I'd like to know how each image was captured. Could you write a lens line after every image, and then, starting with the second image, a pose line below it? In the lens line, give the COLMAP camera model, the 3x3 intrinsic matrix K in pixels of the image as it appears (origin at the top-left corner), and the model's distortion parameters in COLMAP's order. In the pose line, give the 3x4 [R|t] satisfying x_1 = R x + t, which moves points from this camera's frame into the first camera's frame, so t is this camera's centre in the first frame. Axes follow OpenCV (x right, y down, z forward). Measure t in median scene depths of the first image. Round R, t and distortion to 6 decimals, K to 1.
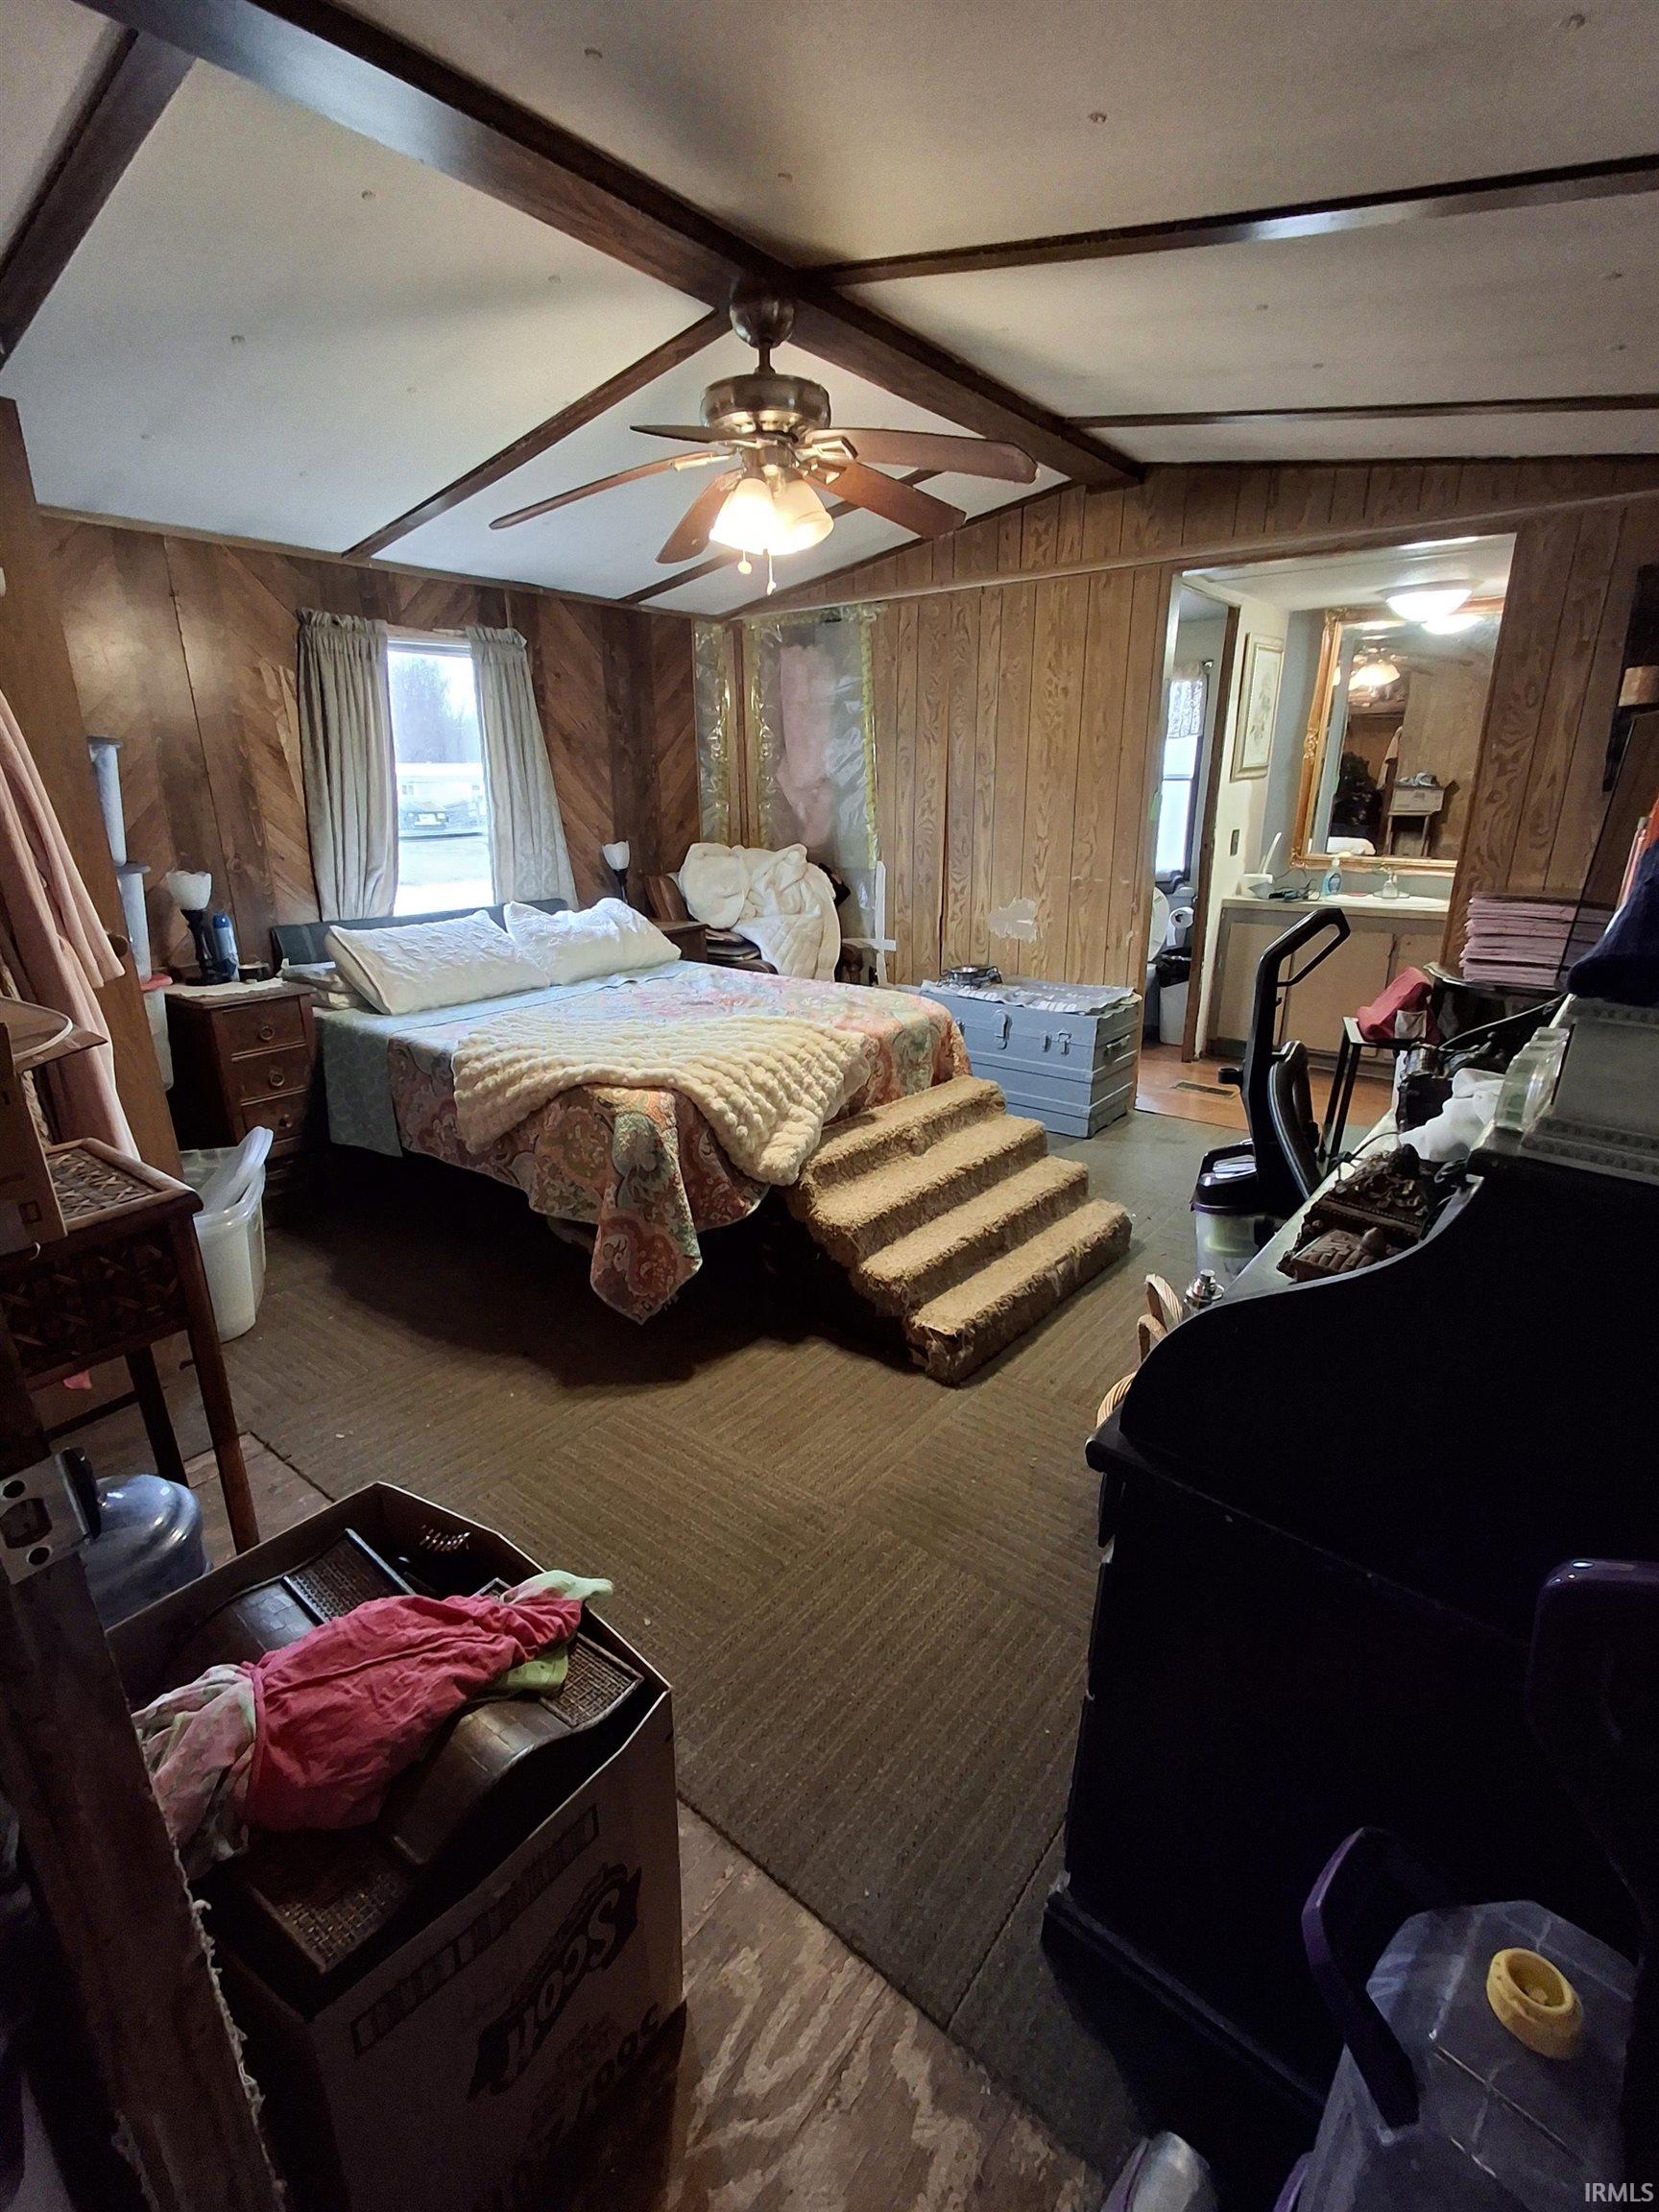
lens RADIAL K [[1014.9, 0, 833.0], [0, 1014.9, 1110.8], [0, 0, 1]] dist [0.020958, 0.002178]
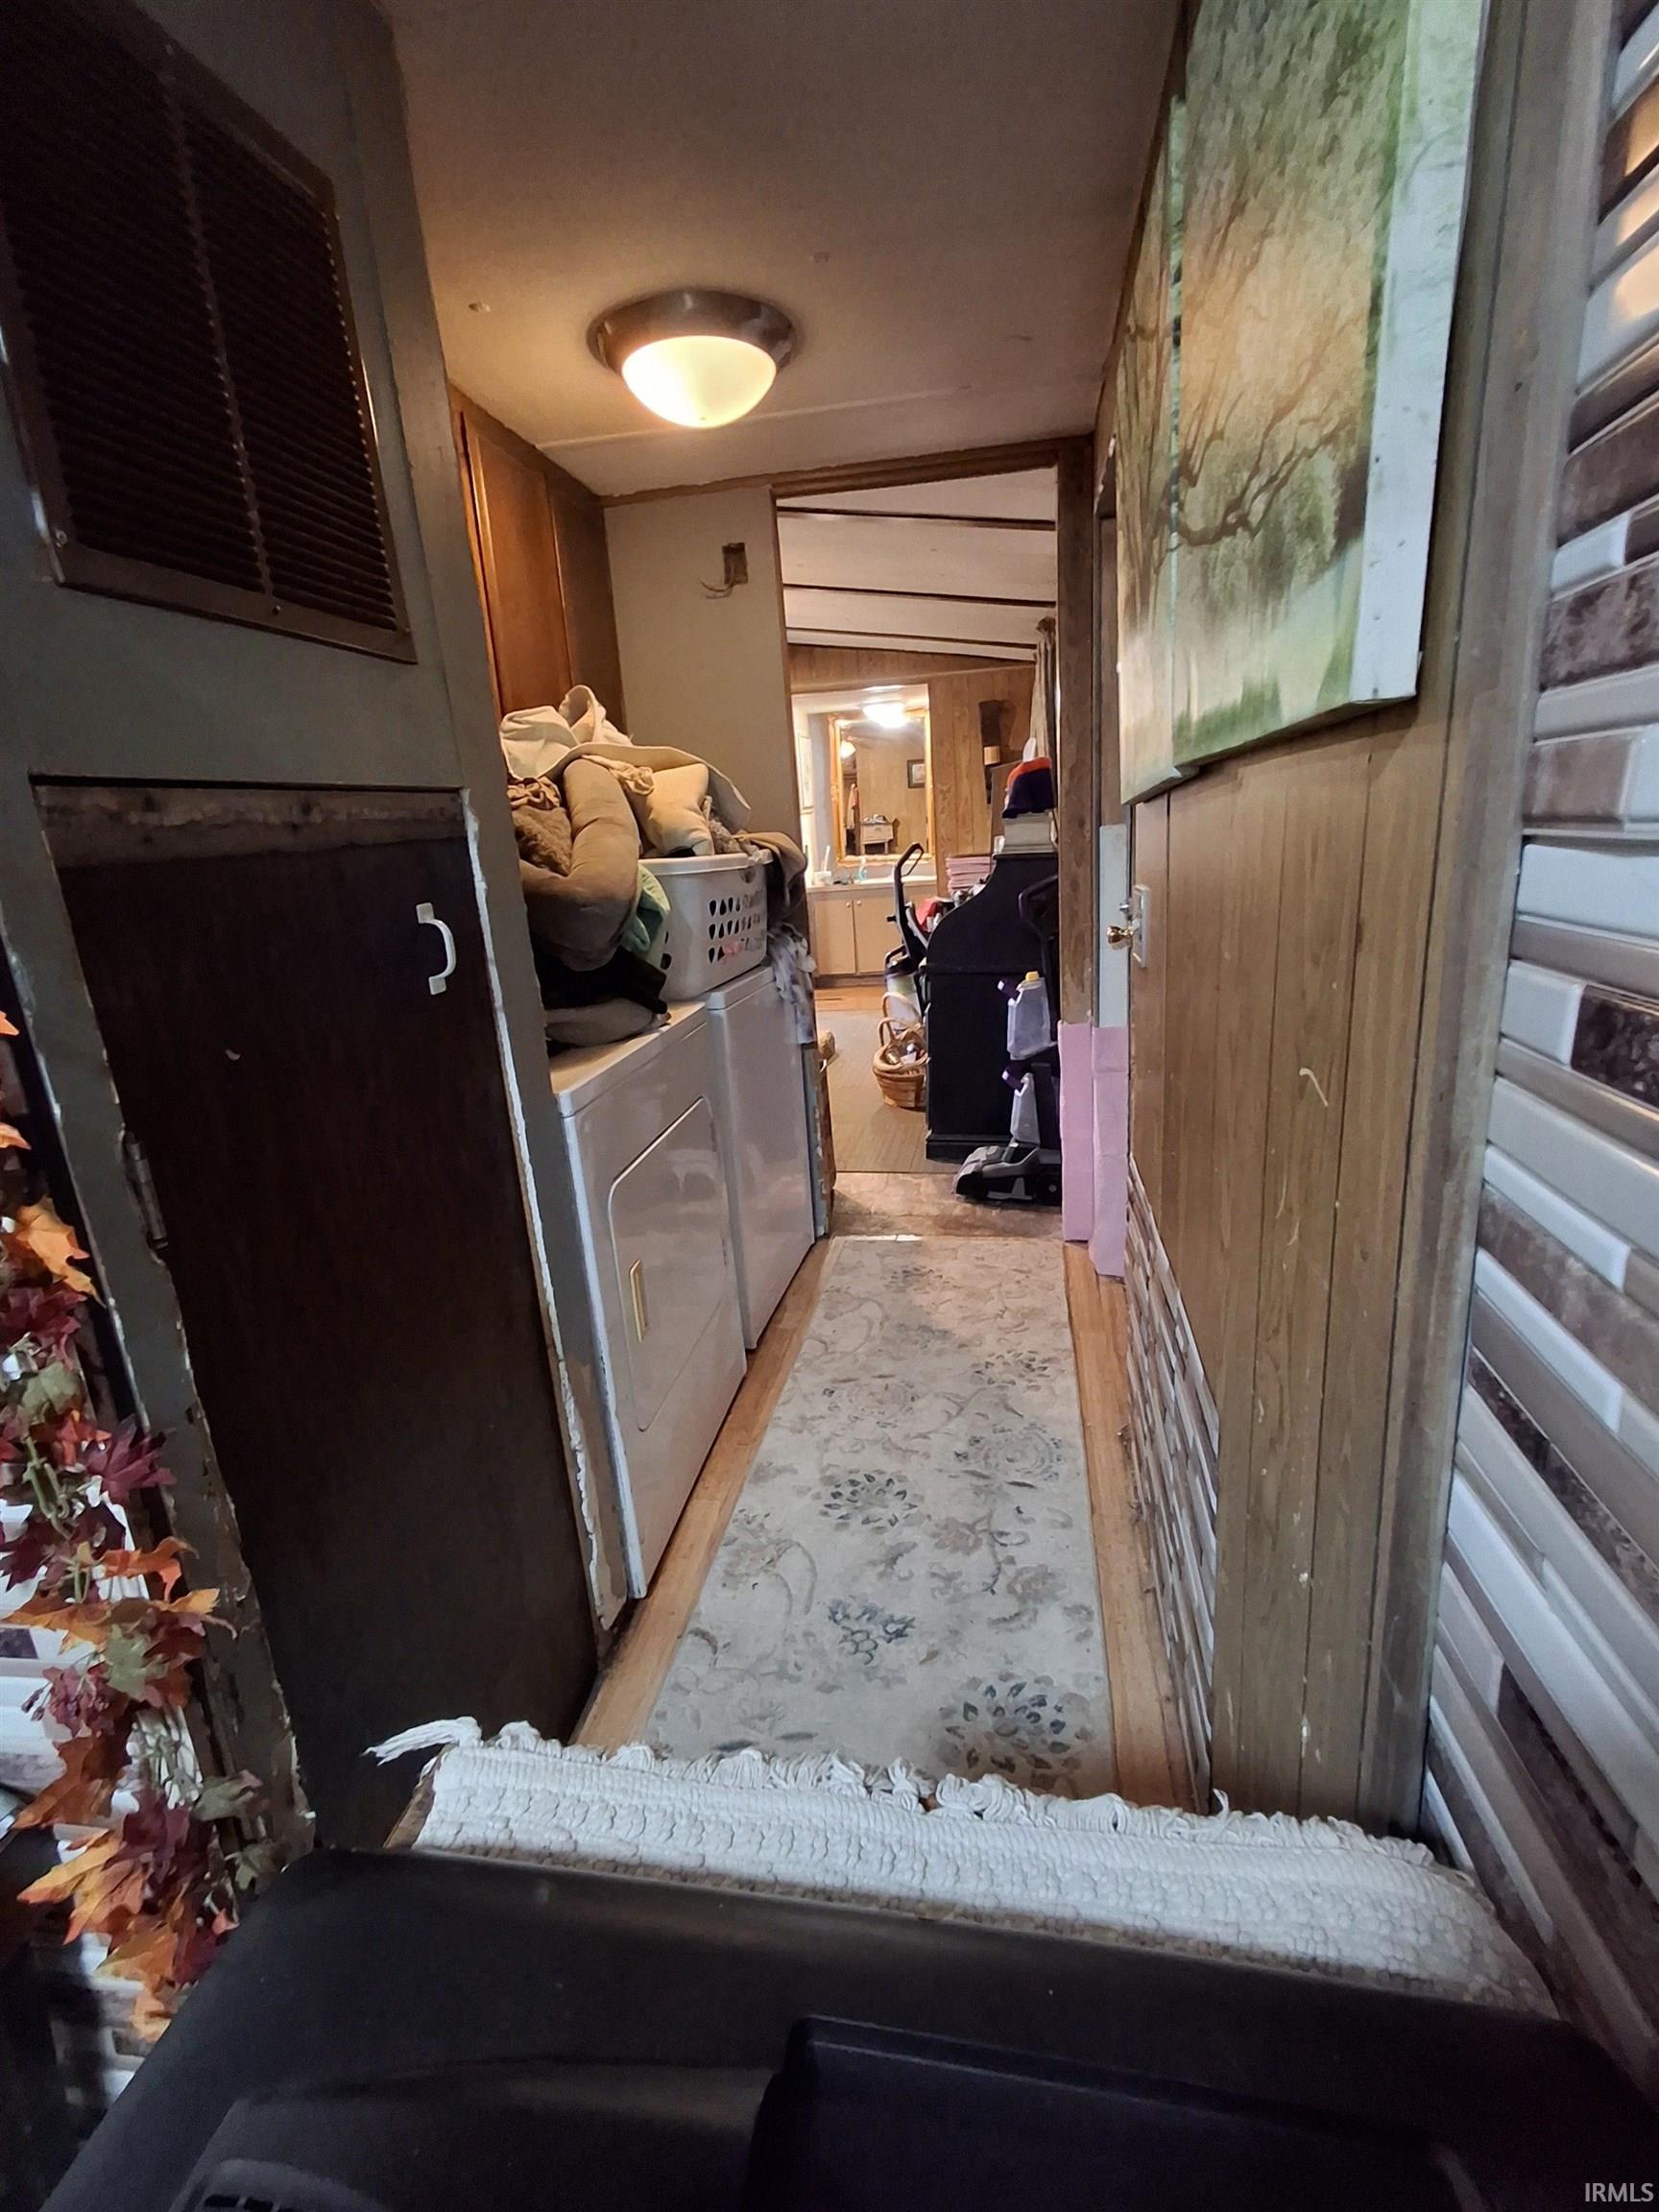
lens RADIAL K [[1014.9, 0, 835.5], [0, 1014.9, 1099.4], [0, 0, 1]] dist [0.020958, 0.002178]
pose [[0.880134, -0.175022, 0.441284, -0.499285], [0.207035, 0.978013, -0.025028, 0.243842], [-0.427201, 0.113389, 0.897019, -0.603000]]
